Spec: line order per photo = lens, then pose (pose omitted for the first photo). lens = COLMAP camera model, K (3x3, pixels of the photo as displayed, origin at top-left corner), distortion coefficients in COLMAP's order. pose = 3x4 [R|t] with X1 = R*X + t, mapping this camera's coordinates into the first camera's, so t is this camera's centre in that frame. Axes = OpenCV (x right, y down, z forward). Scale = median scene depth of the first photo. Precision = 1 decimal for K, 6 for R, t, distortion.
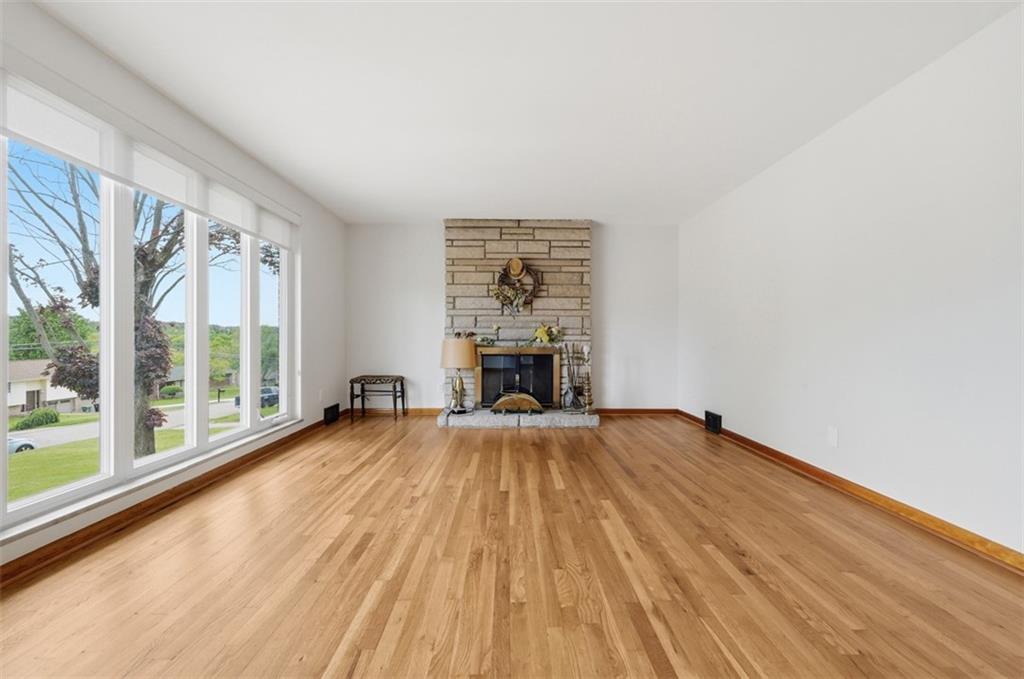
lens RADIAL K [[416.7, 0, 509.5], [0, 416.7, 339.0], [0, 0, 1]] dist [-0.001224, -0.000094]
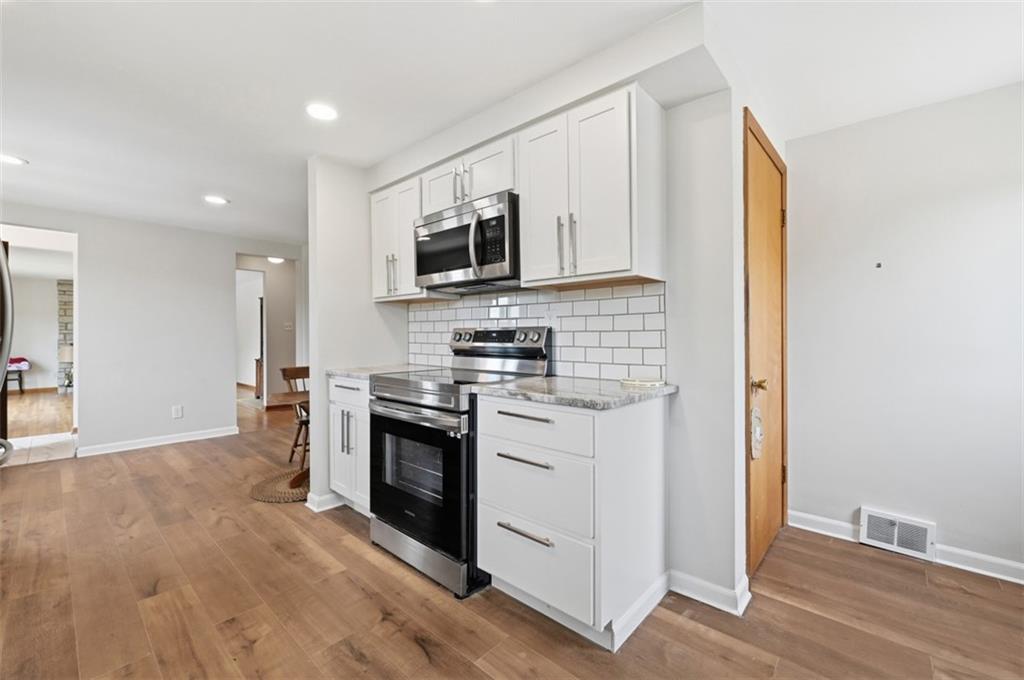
lens RADIAL K [[416.7, 0, 503.6], [0, 416.7, 336.0], [0, 0, 1]] dist [-0.001224, -0.000094]
pose [[0.682877, -0.004567, 0.730519, -0.161828], [0.010484, 0.999939, -0.003548, -0.020897], [-0.730458, 0.010081, 0.682883, -1.652612]]
